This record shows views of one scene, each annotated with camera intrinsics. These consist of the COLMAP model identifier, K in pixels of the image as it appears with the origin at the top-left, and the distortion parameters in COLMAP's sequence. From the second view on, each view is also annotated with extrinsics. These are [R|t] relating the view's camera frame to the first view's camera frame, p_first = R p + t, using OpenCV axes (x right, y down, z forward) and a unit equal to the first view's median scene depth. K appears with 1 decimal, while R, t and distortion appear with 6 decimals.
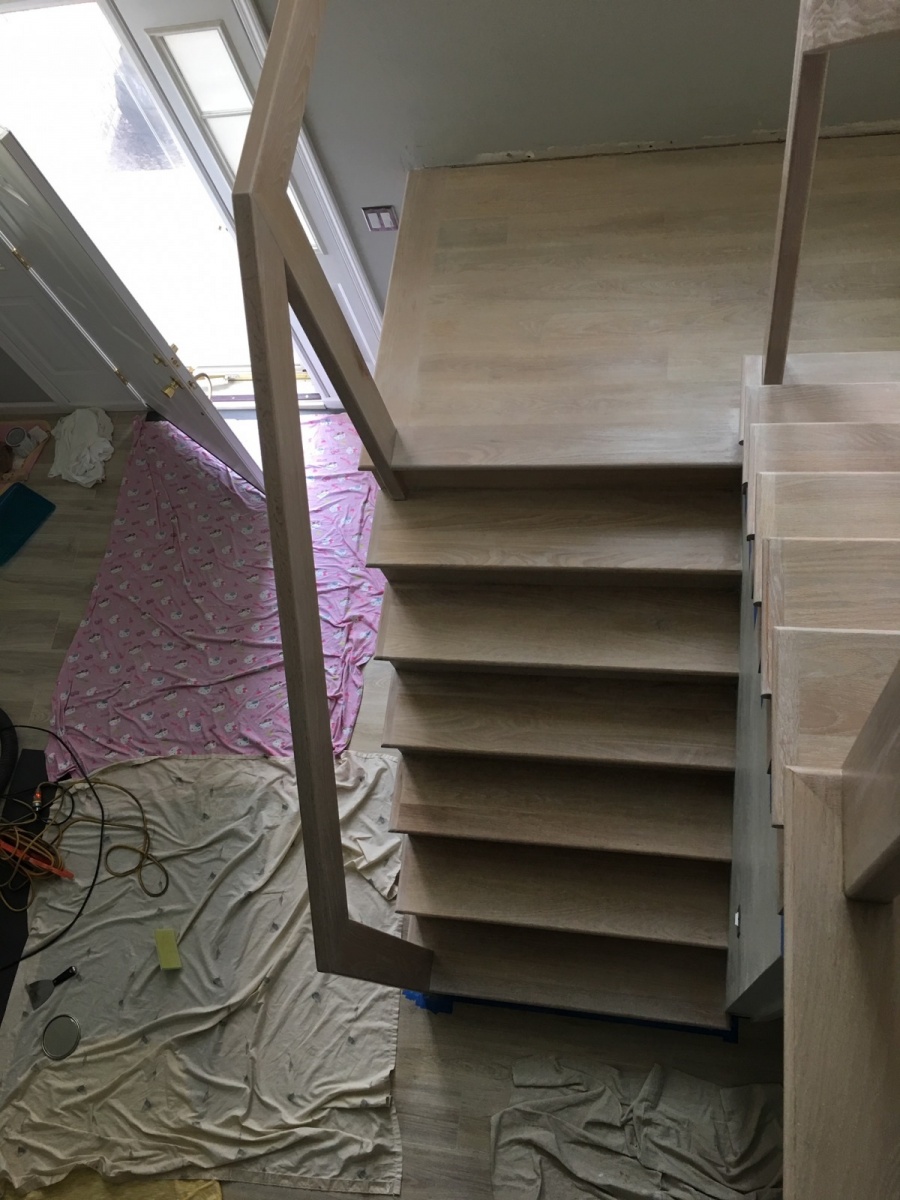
lens RADIAL K [[1005.1, 0, 450.0], [0, 1005.1, 600.0], [0, 0, 1]] dist [0.053372, -0.079475]
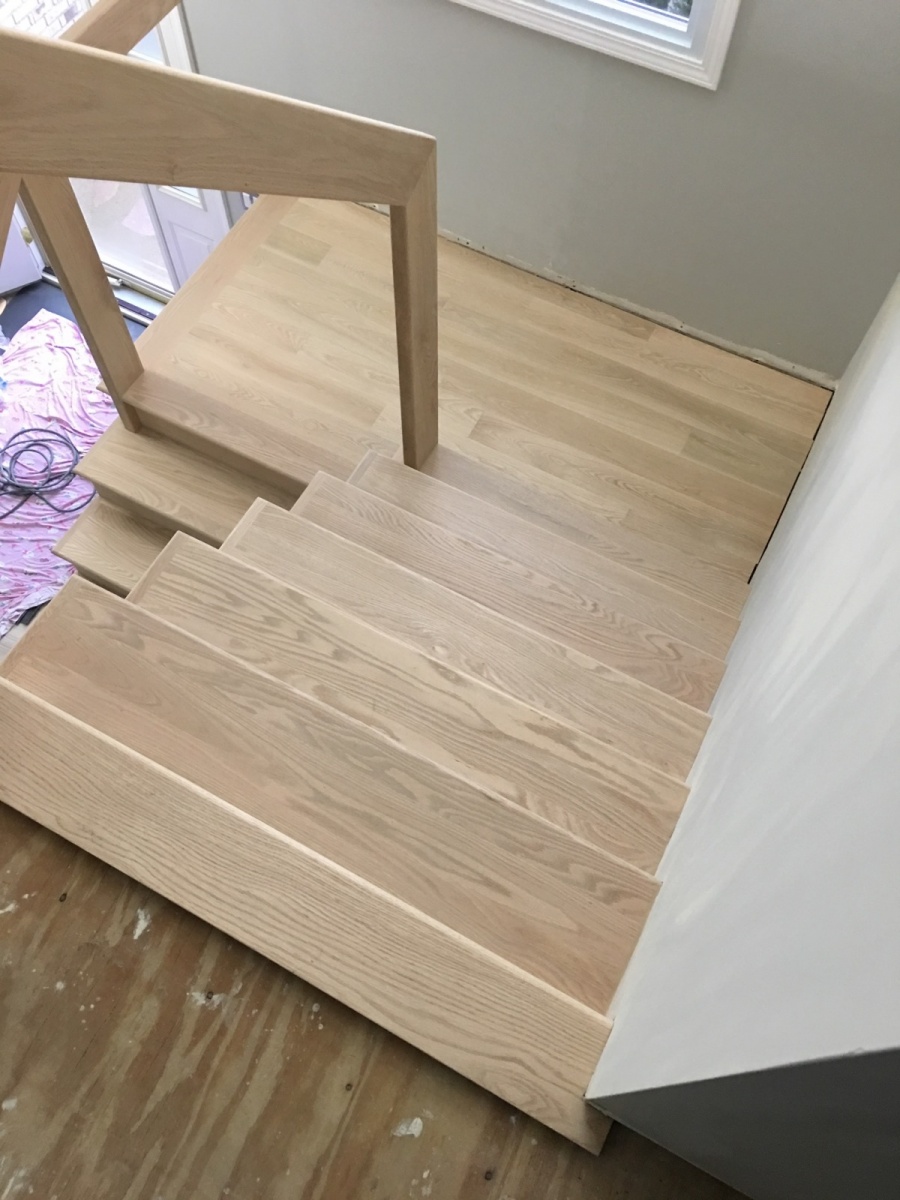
lens RADIAL K [[1016.4, 0, 459.1], [0, 1016.4, 599.2], [0, 0, 1]] dist [0.070099, -0.094324]
pose [[0.911947, 0.408379, 0.039749, 0.273777], [-0.407540, 0.912768, -0.027676, -0.039616], [-0.047584, 0.009040, 0.998826, -0.134770]]
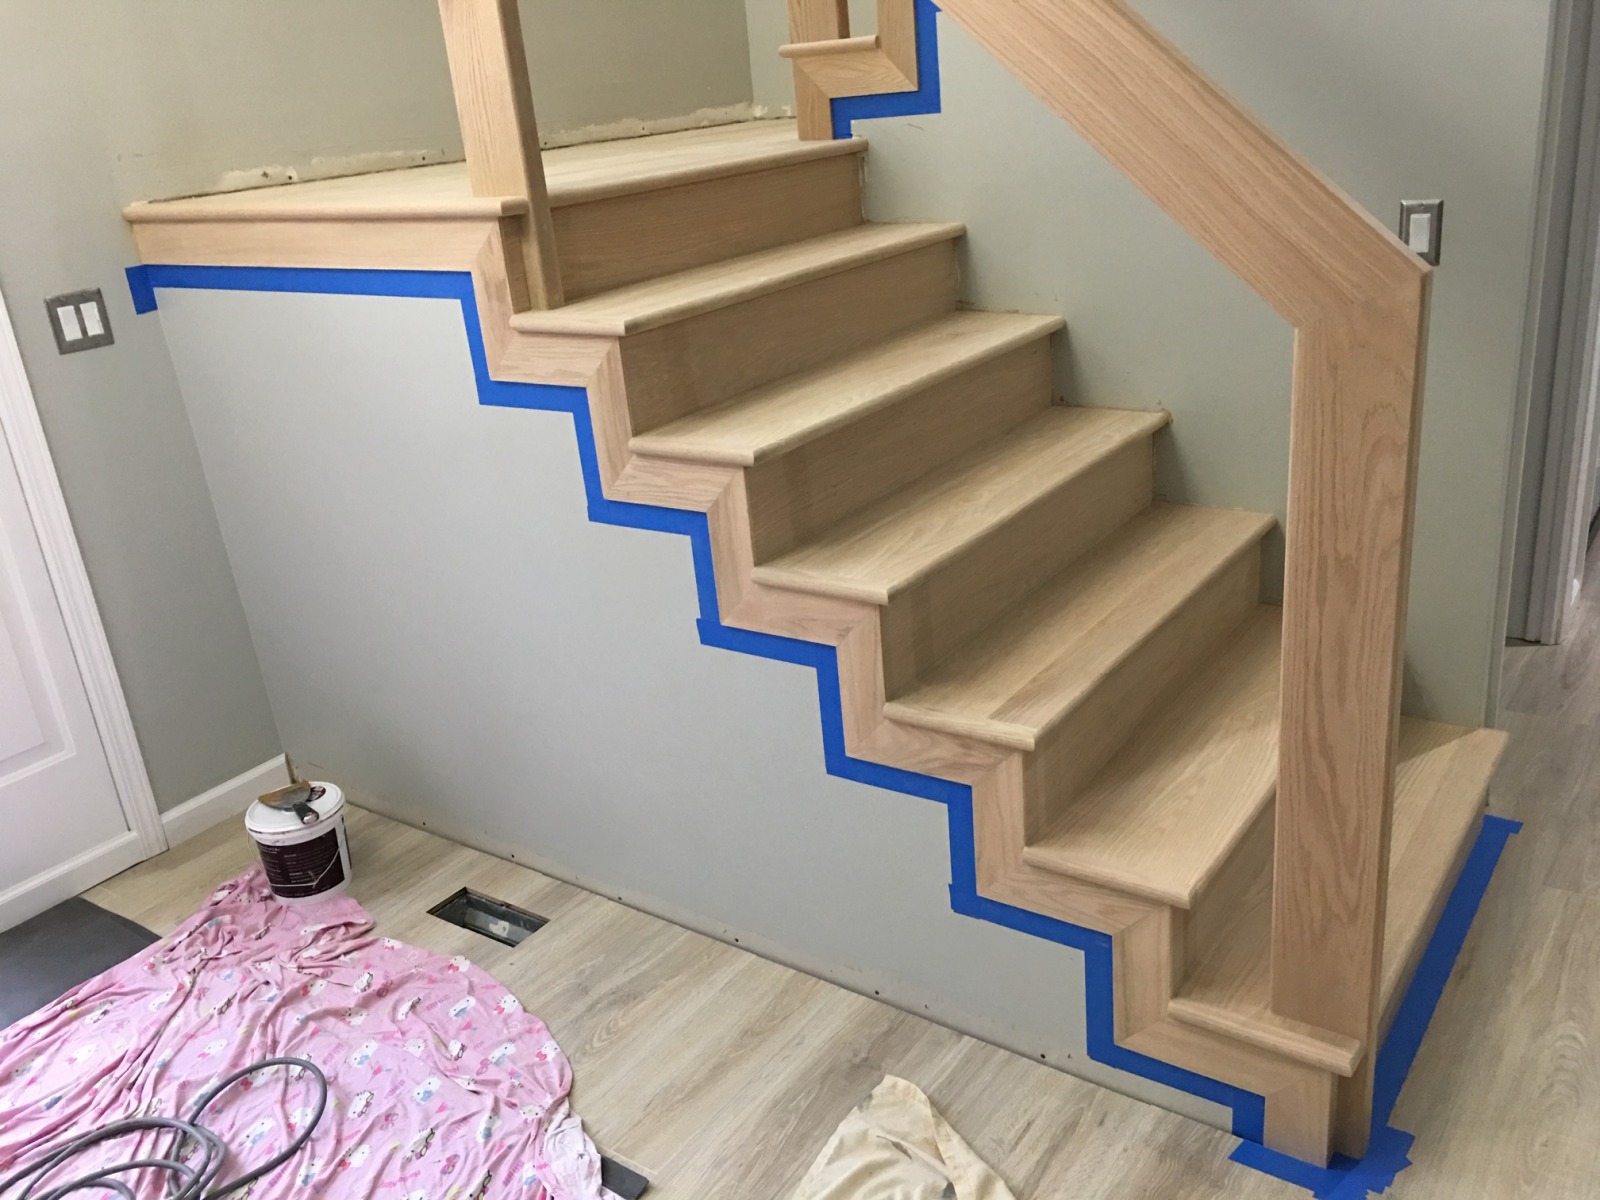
lens RADIAL K [[1357.1, 0, 807.5], [0, 1357.1, 595.7], [0, 0, 1]] dist [0.069676, -0.088957]
pose [[0.479712, -0.157144, 0.863240, -0.571939], [0.798573, 0.485814, -0.355339, 0.307267], [-0.363535, 0.859820, 0.358542, 0.710409]]
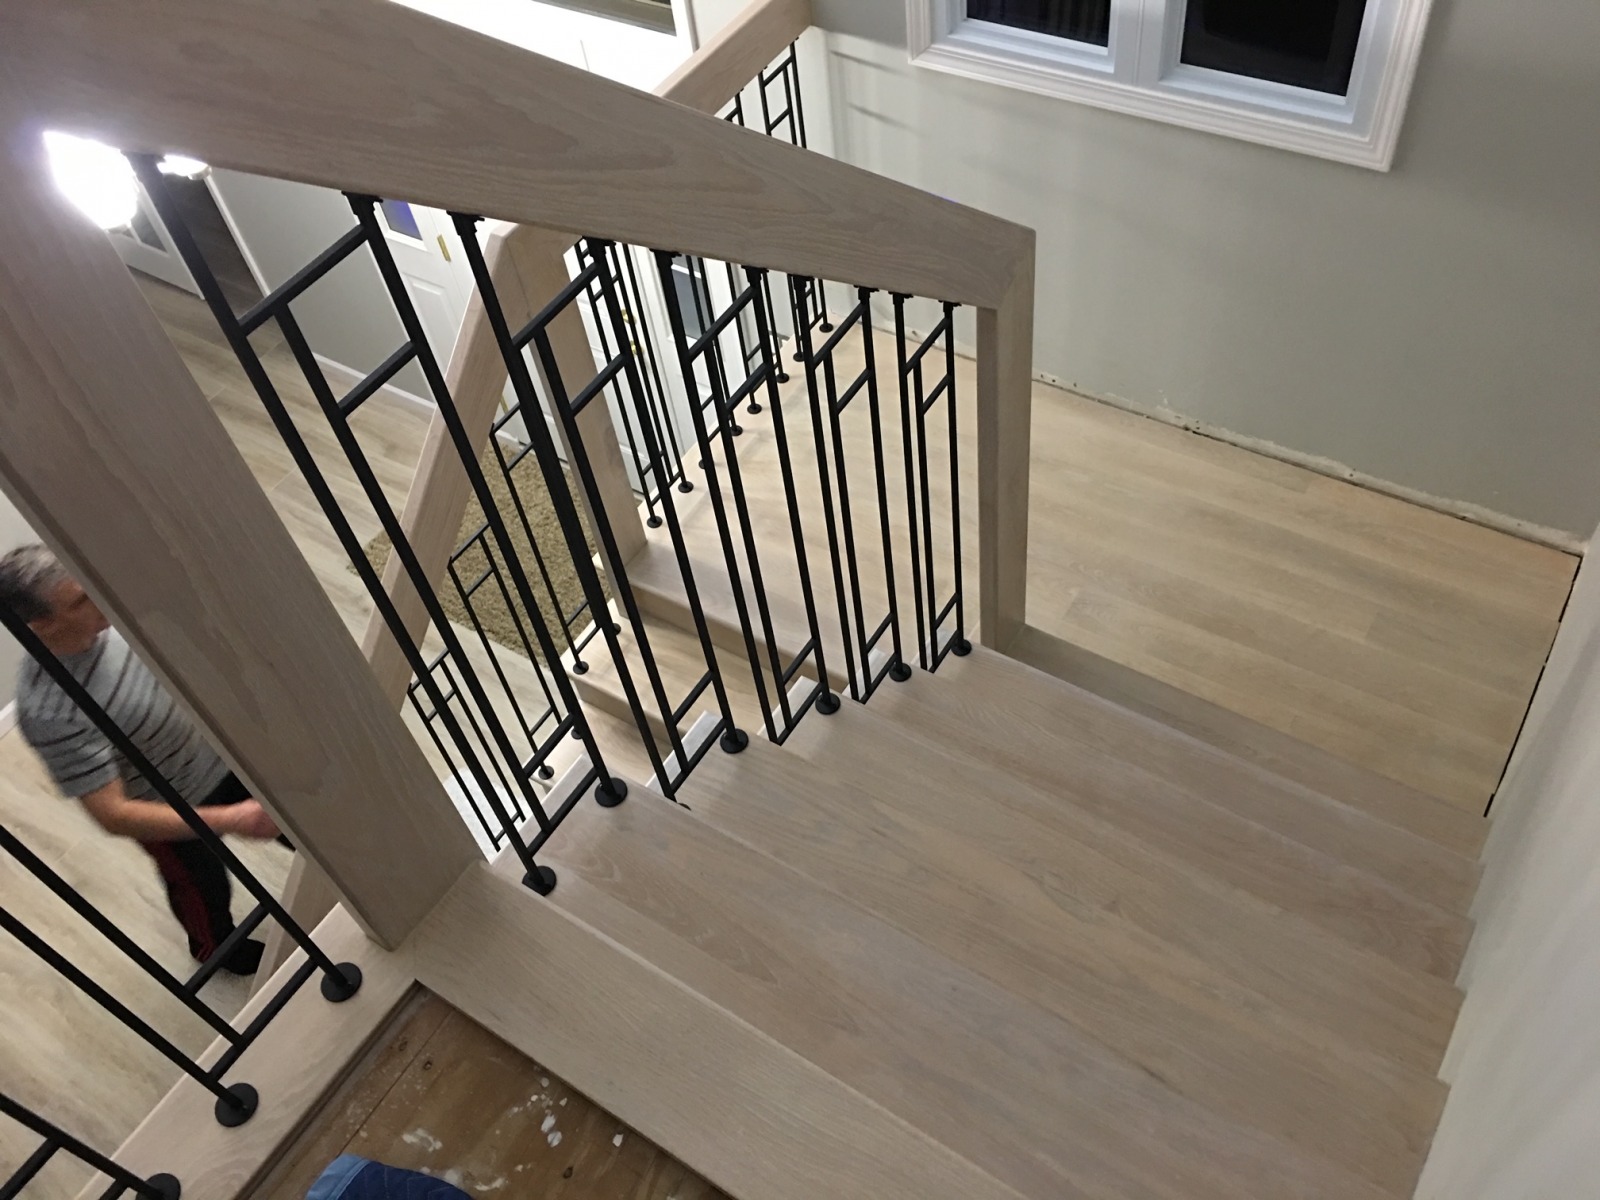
lens RADIAL K [[1357.1, 0, 807.5], [0, 1357.1, 595.7], [0, 0, 1]] dist [0.069676, -0.088957]
pose [[0.898502, 0.400296, -0.180157, 0.262705], [-0.427826, 0.890429, -0.155243, 0.000915], [0.098274, 0.216562, 0.971310, -0.131699]]
